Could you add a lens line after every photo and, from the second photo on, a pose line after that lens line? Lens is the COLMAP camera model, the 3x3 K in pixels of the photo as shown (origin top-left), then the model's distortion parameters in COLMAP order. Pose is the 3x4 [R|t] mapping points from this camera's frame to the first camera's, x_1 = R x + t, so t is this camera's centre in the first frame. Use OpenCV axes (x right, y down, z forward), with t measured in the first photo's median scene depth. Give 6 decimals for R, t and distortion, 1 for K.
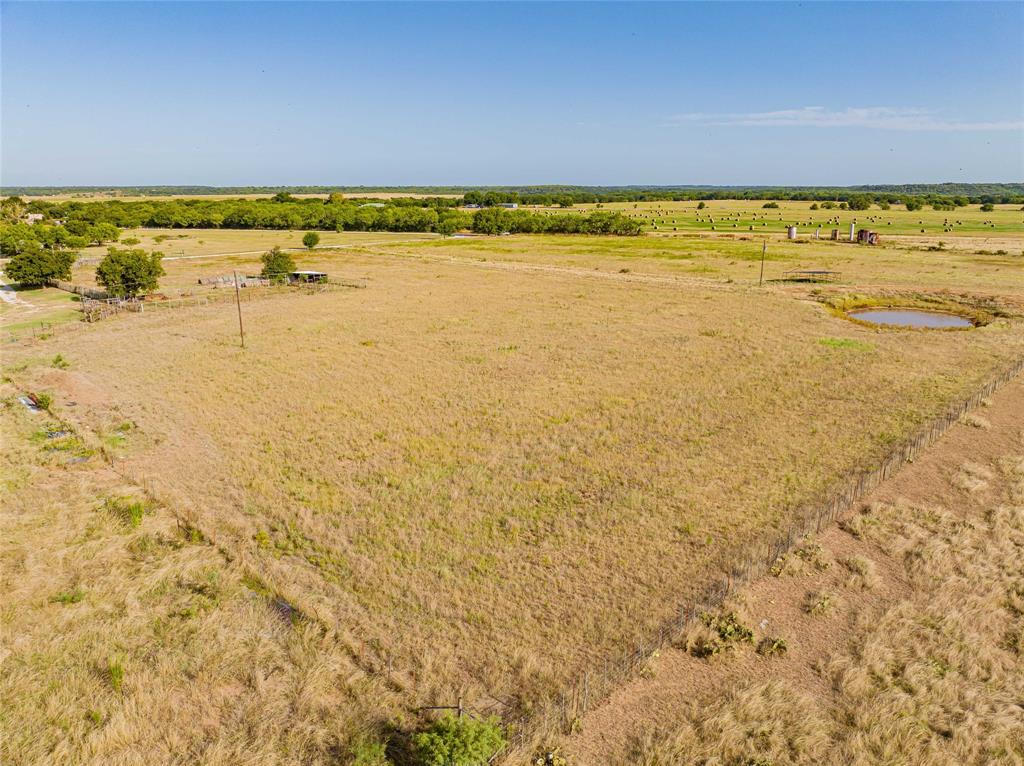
lens RADIAL K [[710.3, 0, 512.0], [0, 710.3, 383.0], [0, 0, 1]] dist [-0.018109, -0.030815]
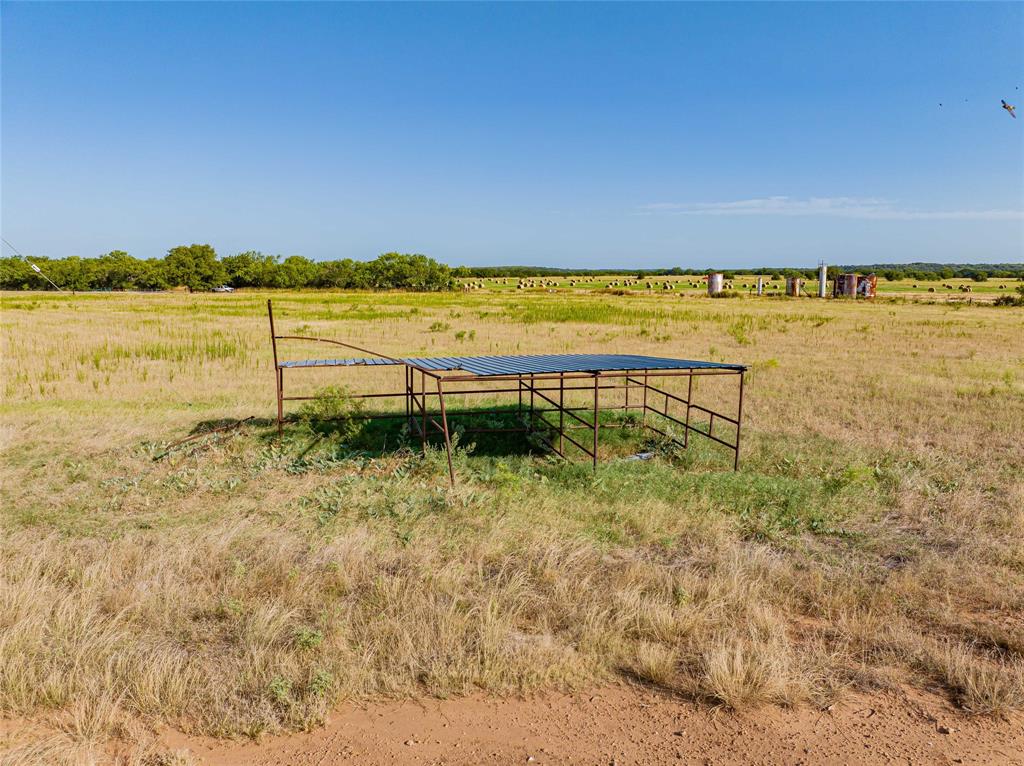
lens RADIAL K [[710.3, 0, 512.0], [0, 710.3, 383.0], [0, 0, 1]] dist [-0.018109, -0.030815]
pose [[0.999493, 0.003064, 0.031686, 0.205673], [0.000521, 0.993647, -0.112540, -0.068370], [-0.031830, 0.112499, 0.993142, 0.432810]]
